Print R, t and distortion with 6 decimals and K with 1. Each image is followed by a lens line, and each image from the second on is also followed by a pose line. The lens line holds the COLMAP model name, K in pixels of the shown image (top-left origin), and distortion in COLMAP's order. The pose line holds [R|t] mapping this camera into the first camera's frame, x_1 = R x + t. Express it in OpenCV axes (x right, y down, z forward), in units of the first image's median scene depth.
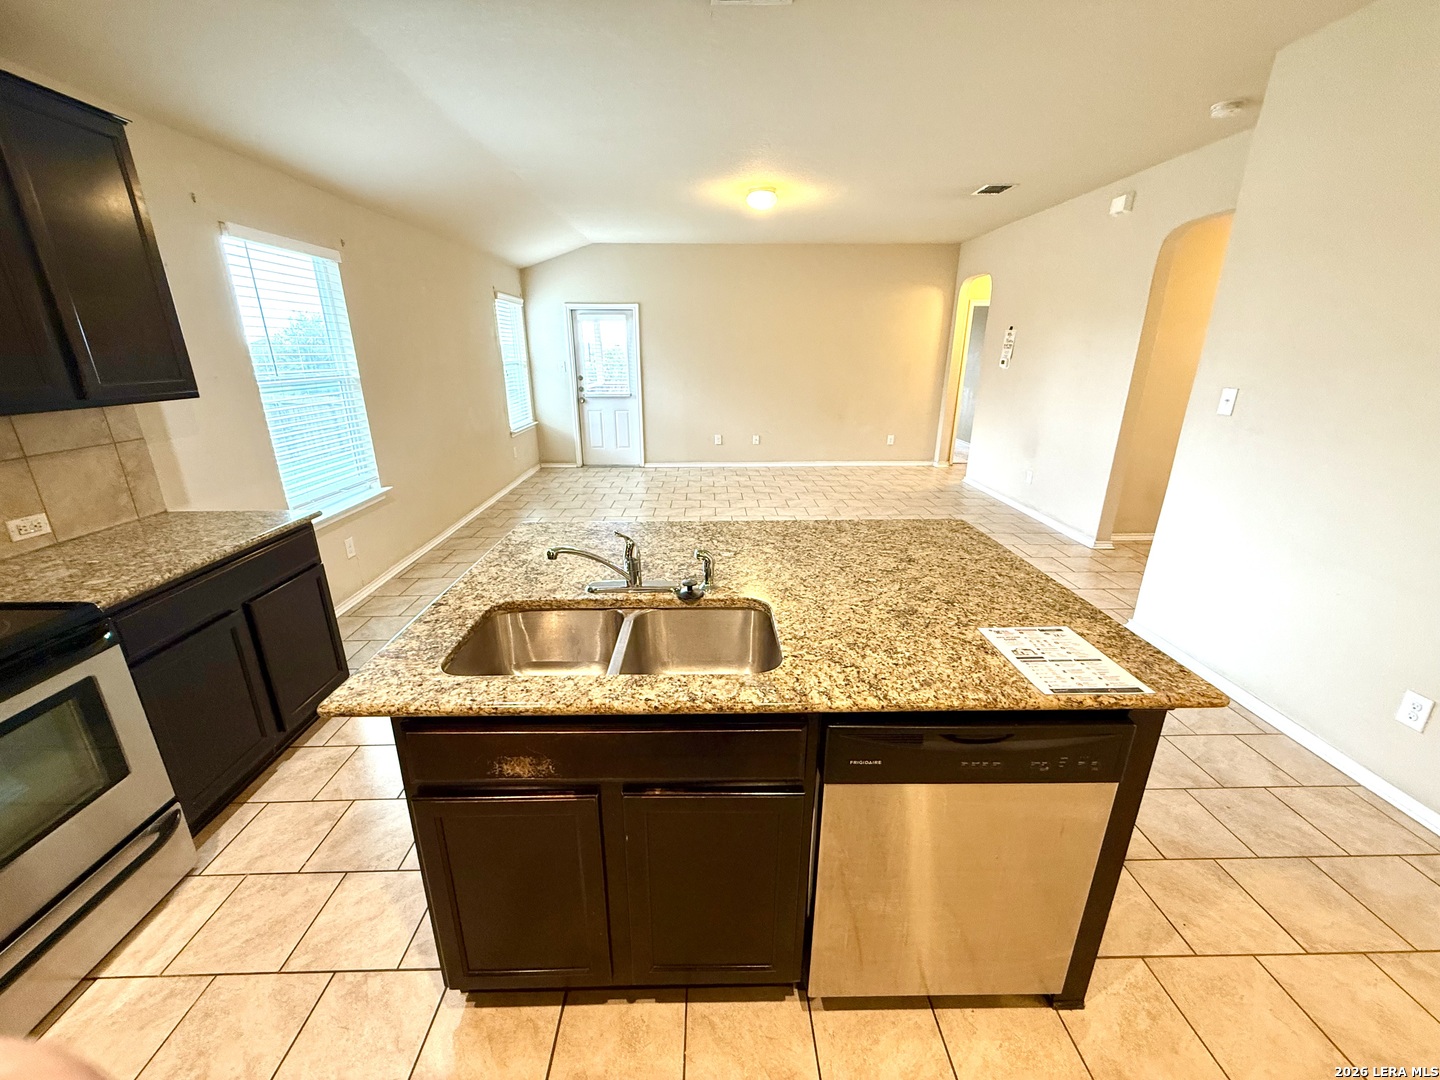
lens RADIAL K [[574.5, 0, 721.0], [0, 574.5, 538.4], [0, 0, 1]] dist [-0.000113, 0.000068]
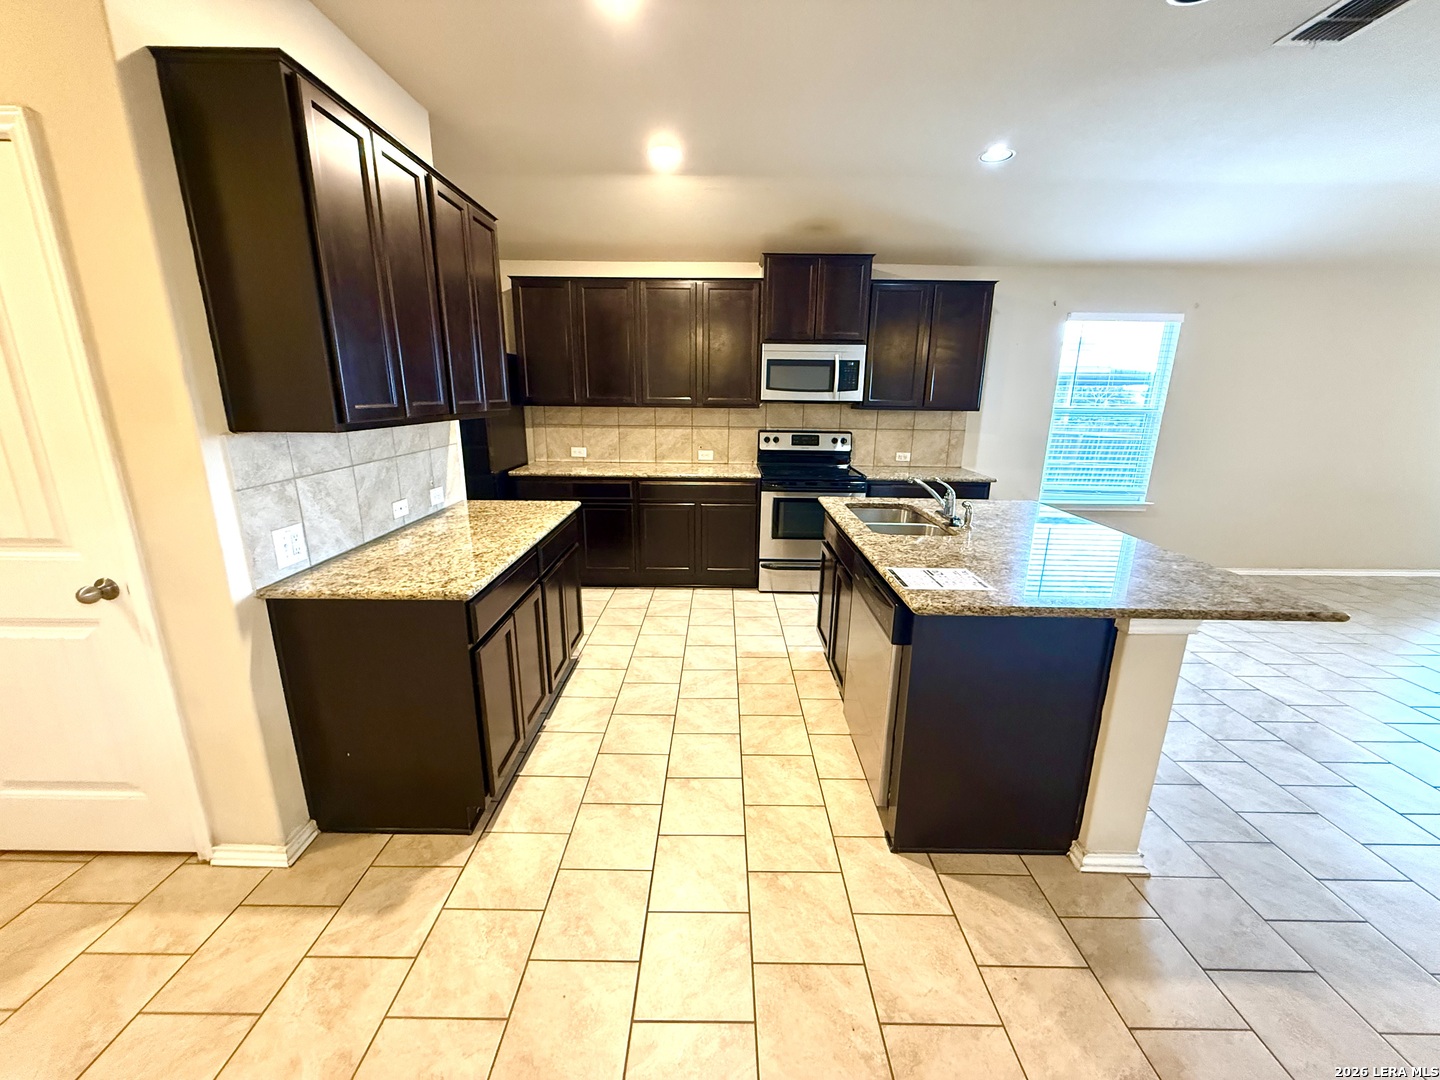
lens RADIAL K [[574.5, 0, 715.7], [0, 574.5, 539.1], [0, 0, 1]] dist [-0.000113, 0.000068]
pose [[-0.031697, 0.250925, -0.967488, 1.066202], [-0.324530, 0.912945, 0.247411, -0.037452], [0.945344, 0.321820, 0.052495, 0.177015]]
